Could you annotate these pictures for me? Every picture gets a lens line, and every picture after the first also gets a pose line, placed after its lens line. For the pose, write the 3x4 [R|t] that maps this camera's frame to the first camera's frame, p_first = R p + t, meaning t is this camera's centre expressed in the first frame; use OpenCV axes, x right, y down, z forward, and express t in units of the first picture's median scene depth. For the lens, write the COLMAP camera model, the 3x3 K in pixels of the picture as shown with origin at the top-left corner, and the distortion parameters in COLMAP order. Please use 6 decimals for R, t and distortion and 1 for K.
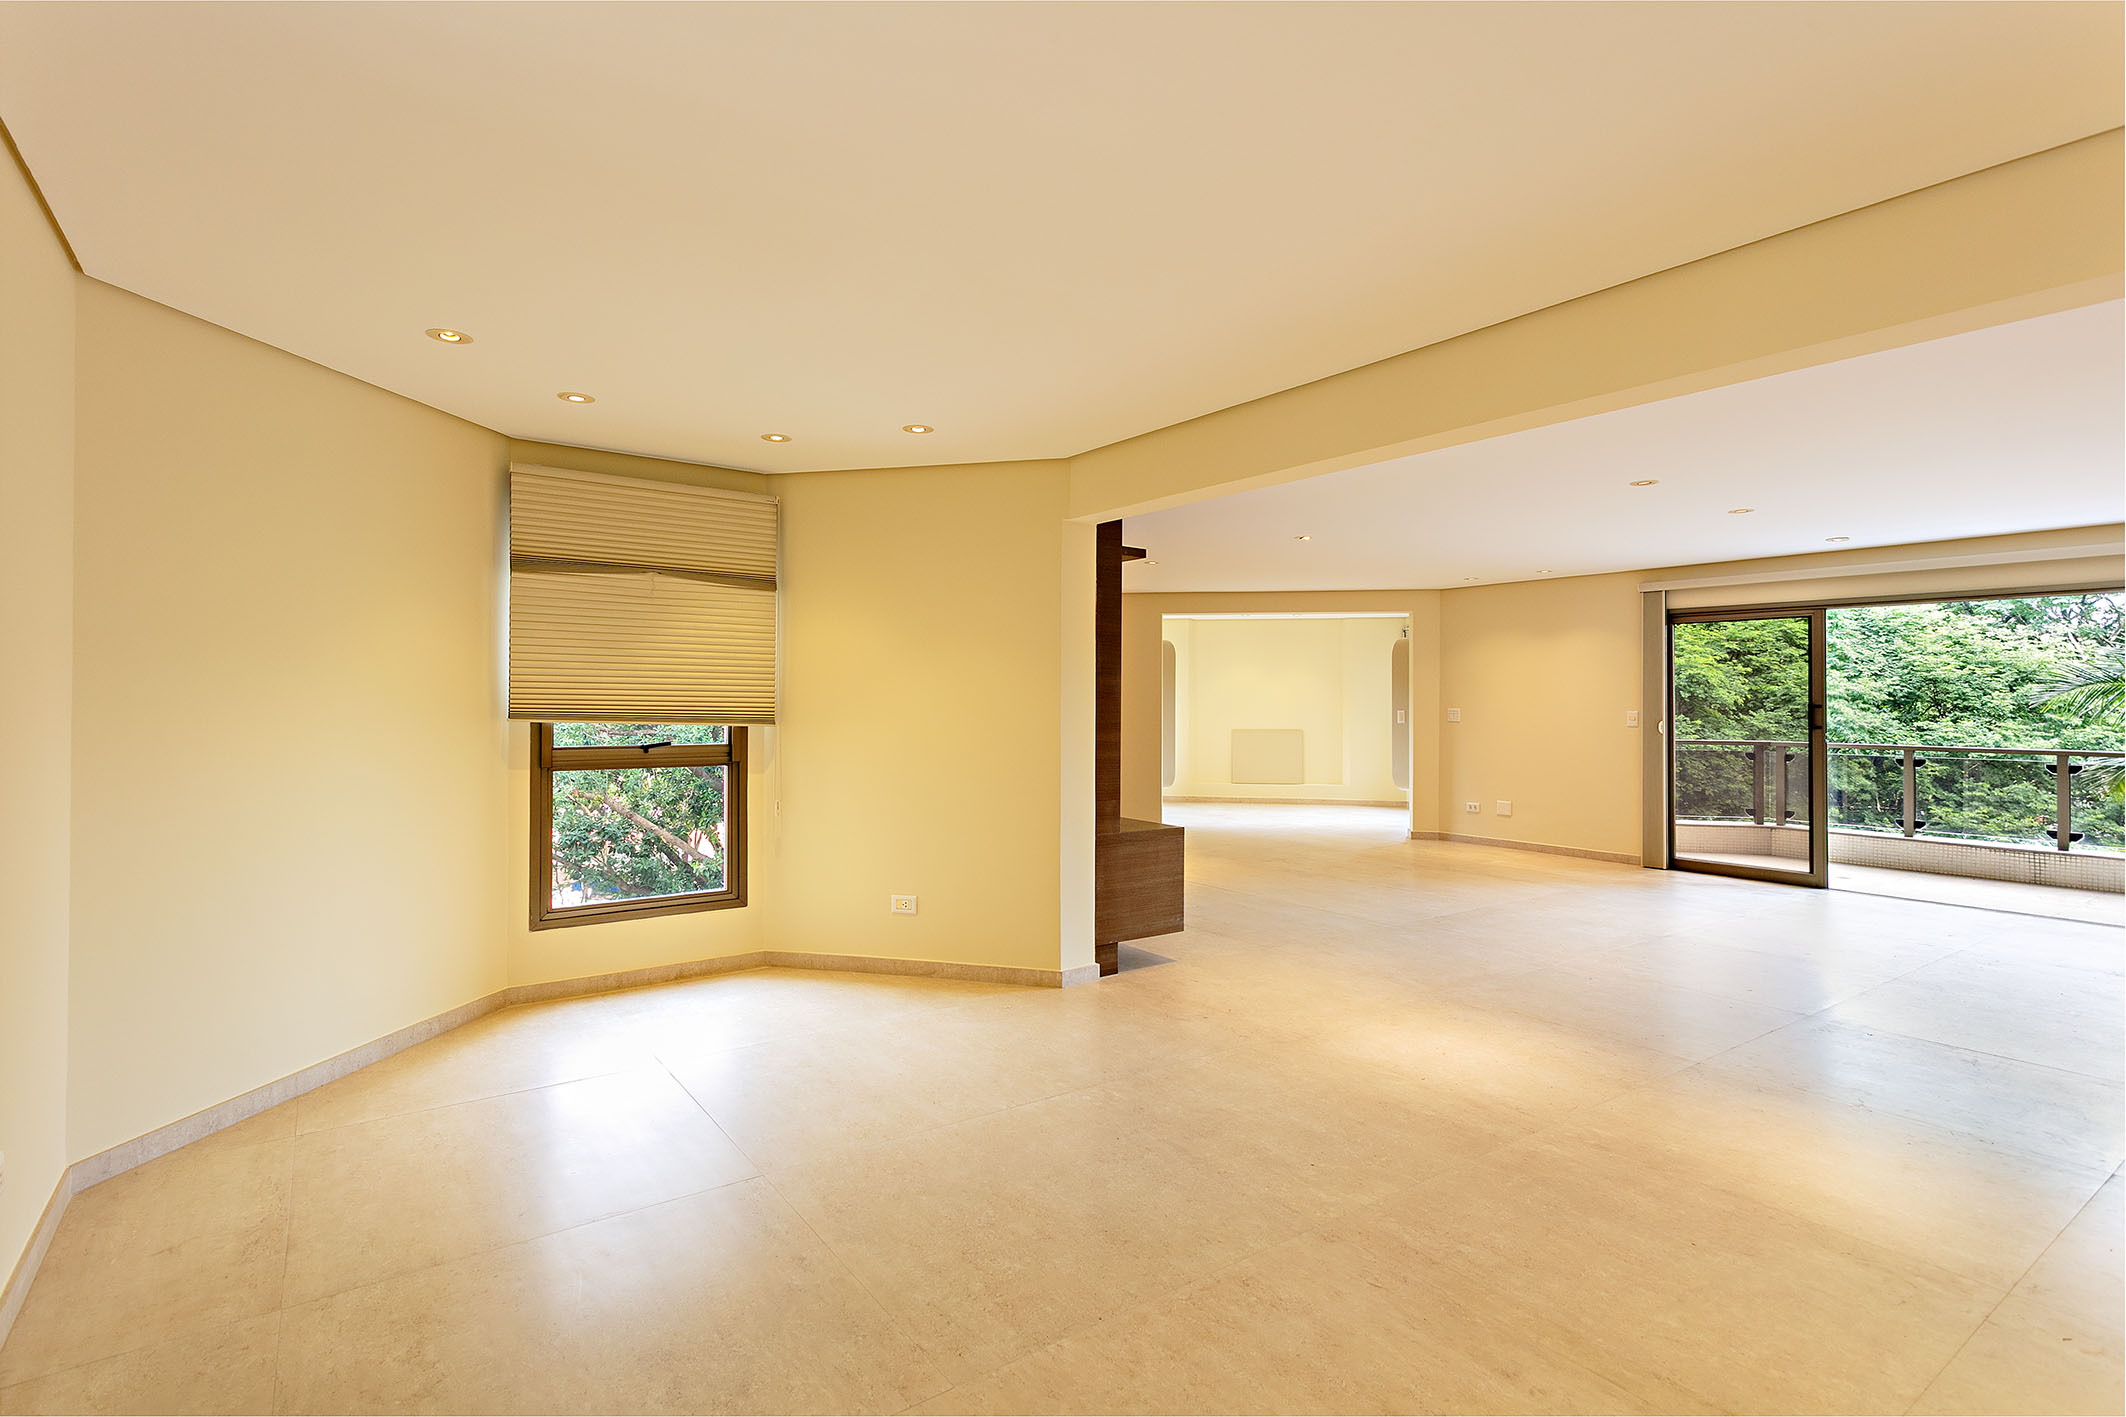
lens RADIAL K [[1011.5, 0, 1029.9], [0, 1011.5, 692.7], [0, 0, 1]] dist [0.015421, 0.000778]
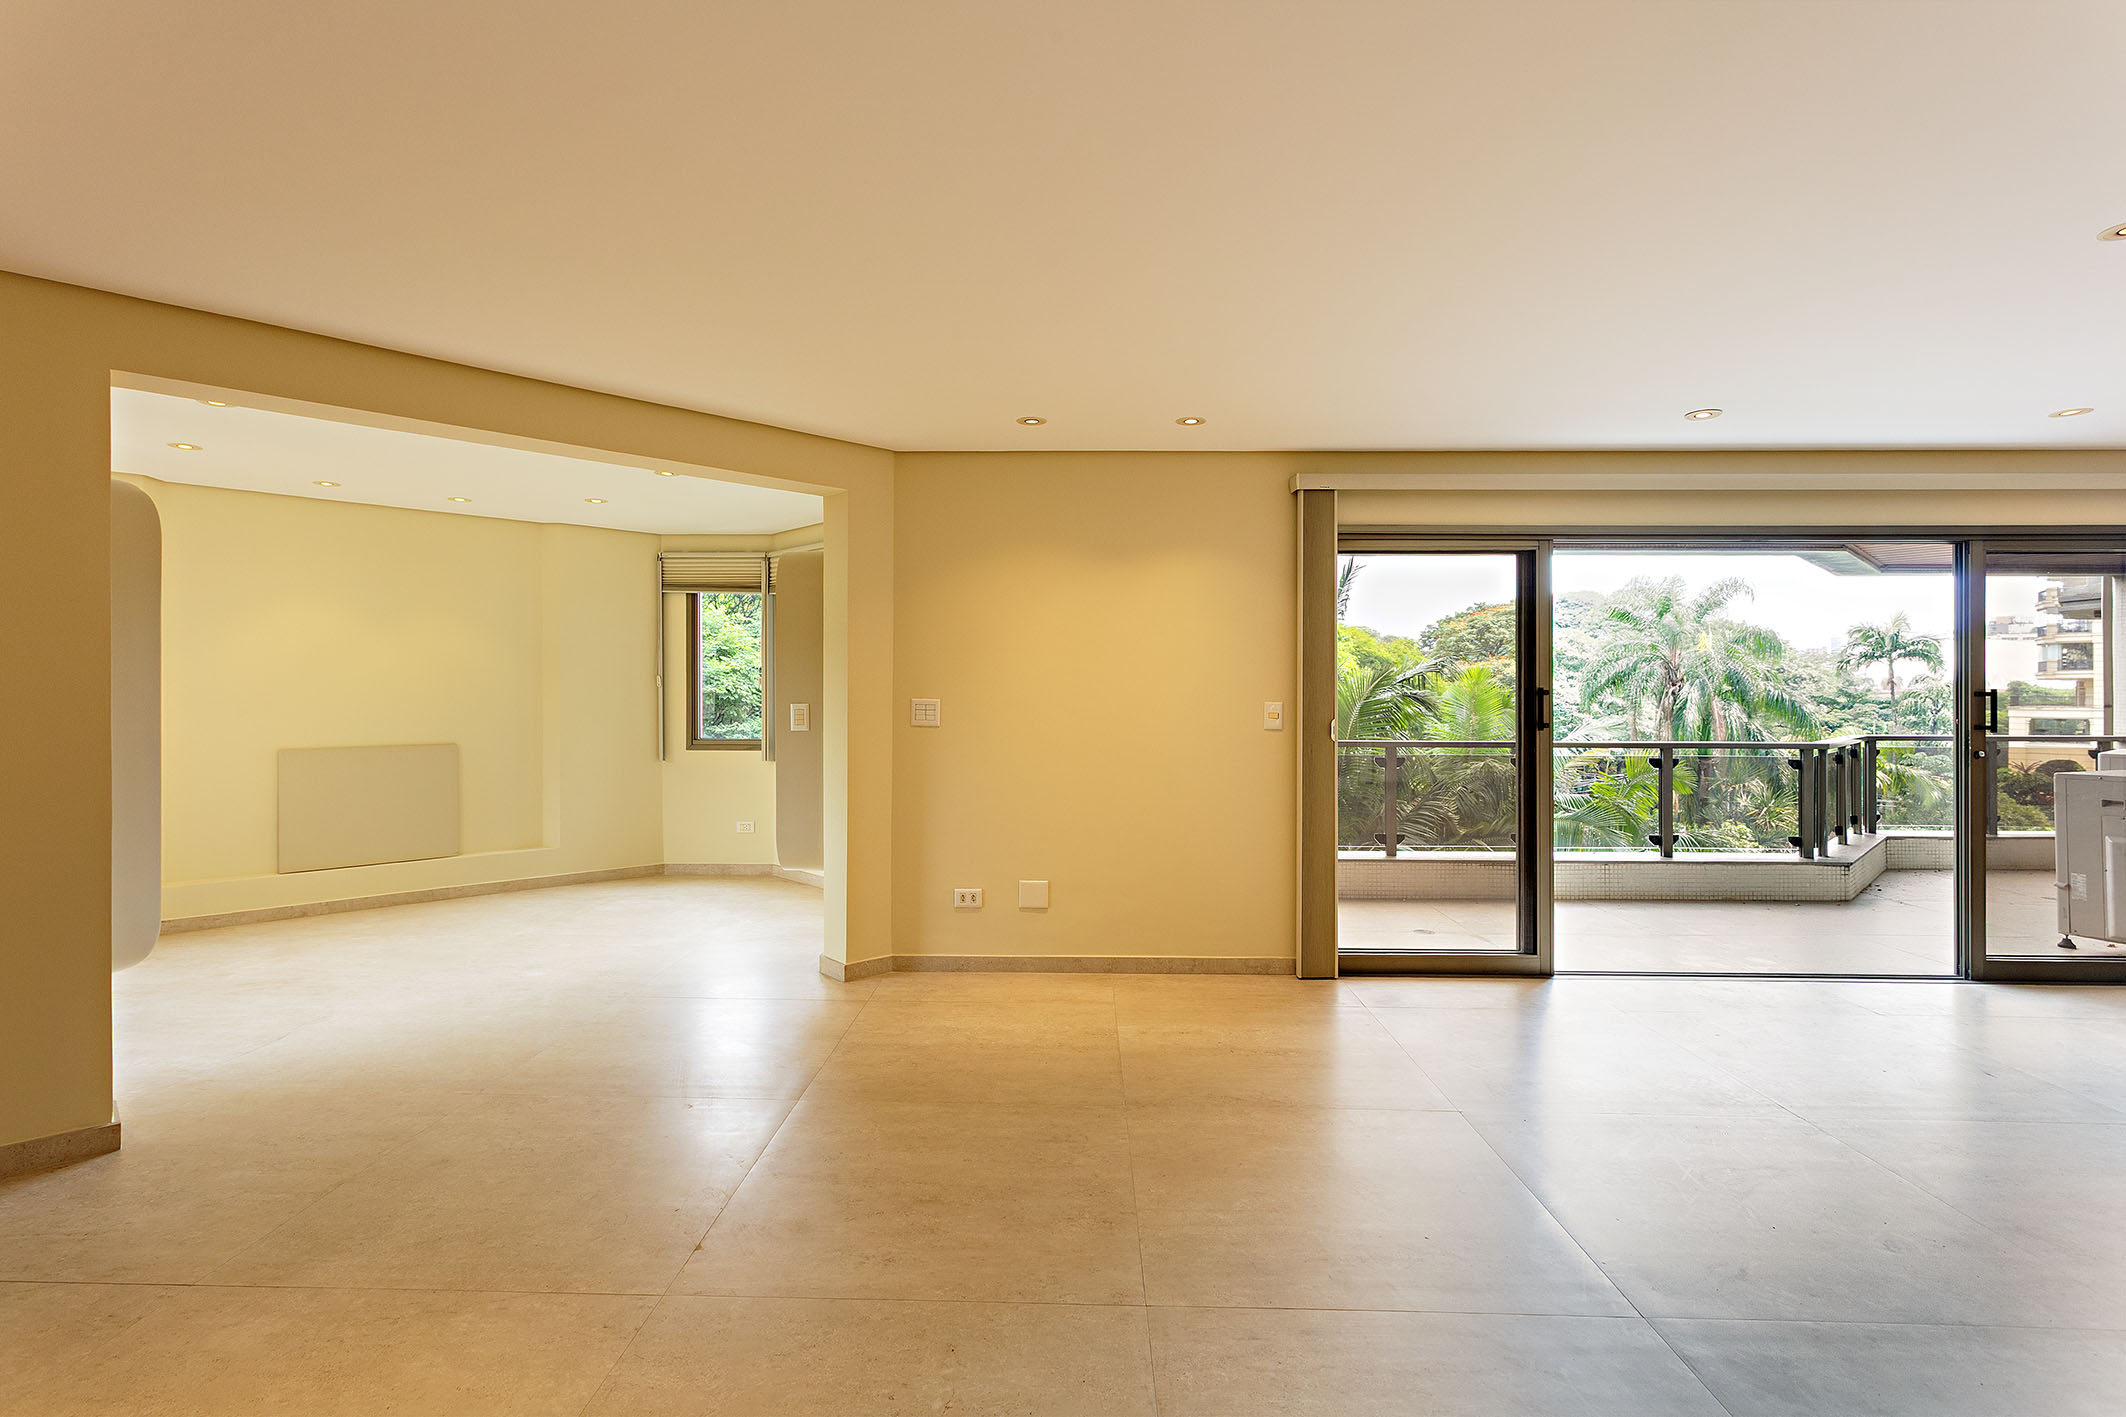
lens RADIAL K [[1011.5, 0, 1029.9], [0, 1011.5, 692.7], [0, 0, 1]] dist [0.015421, 0.000778]
pose [[0.589218, -0.003767, 0.807966, 0.053590], [-0.006972, 0.999928, 0.009747, 0.007595], [-0.807944, -0.011376, 0.589149, 0.669383]]
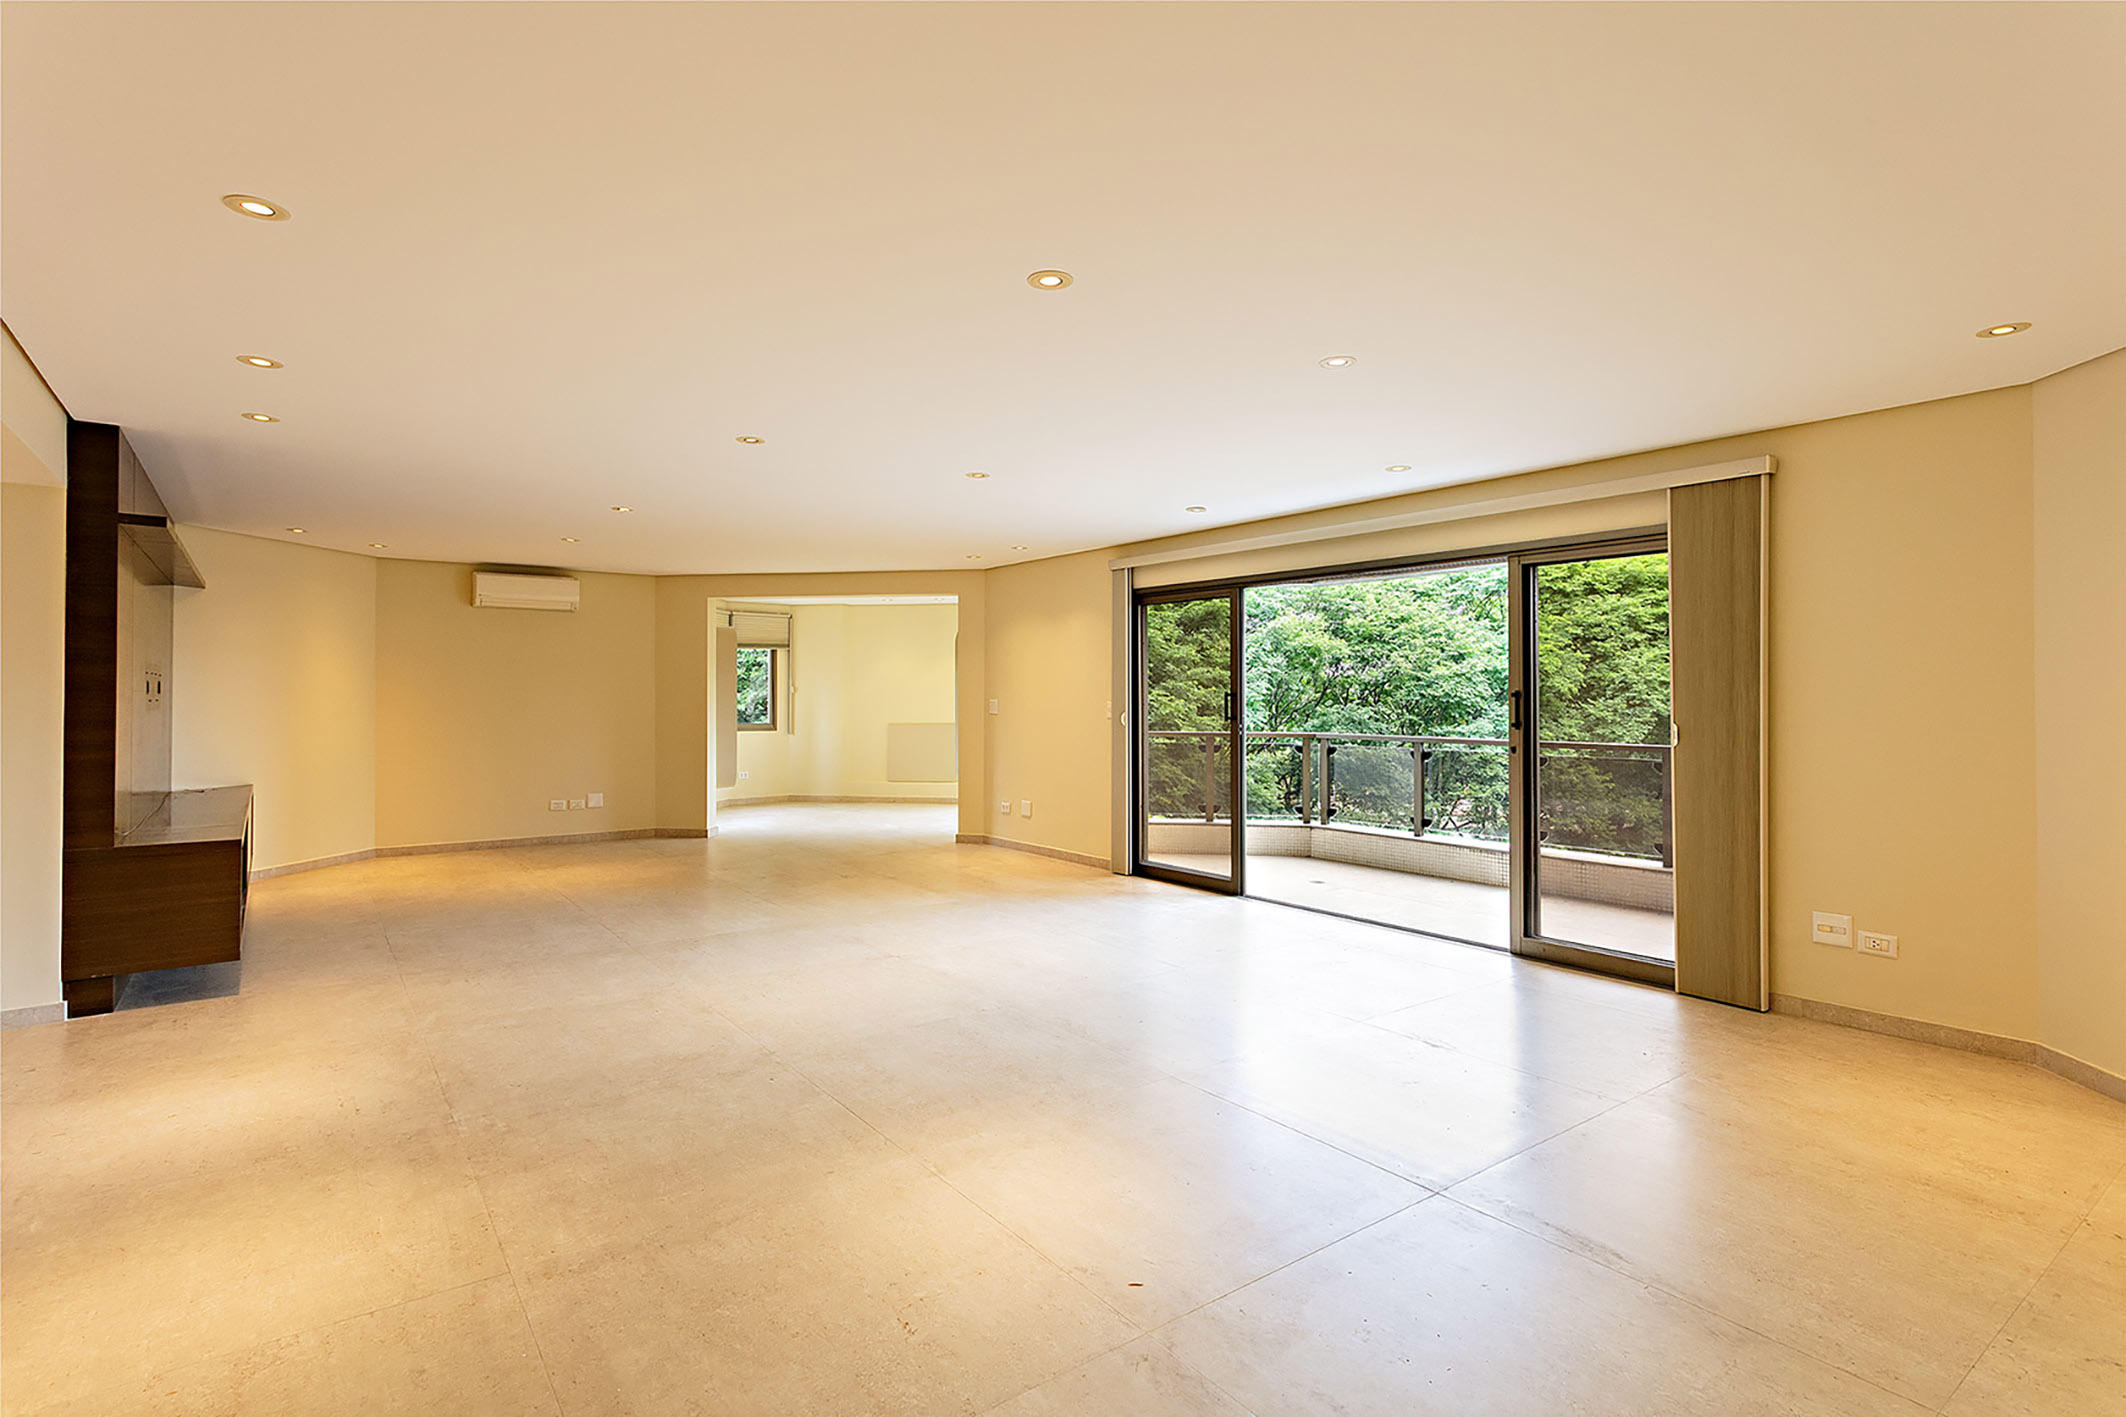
lens RADIAL K [[1052.8, 0, 1039.2], [0, 1052.8, 679.7], [0, 0, 1]] dist [-0.004085, -0.000319]
pose [[0.999923, -0.005612, 0.011060, 0.446009], [0.005662, 0.999974, -0.004503, 0.002519], [-0.011035, 0.004565, 0.999929, 0.052806]]
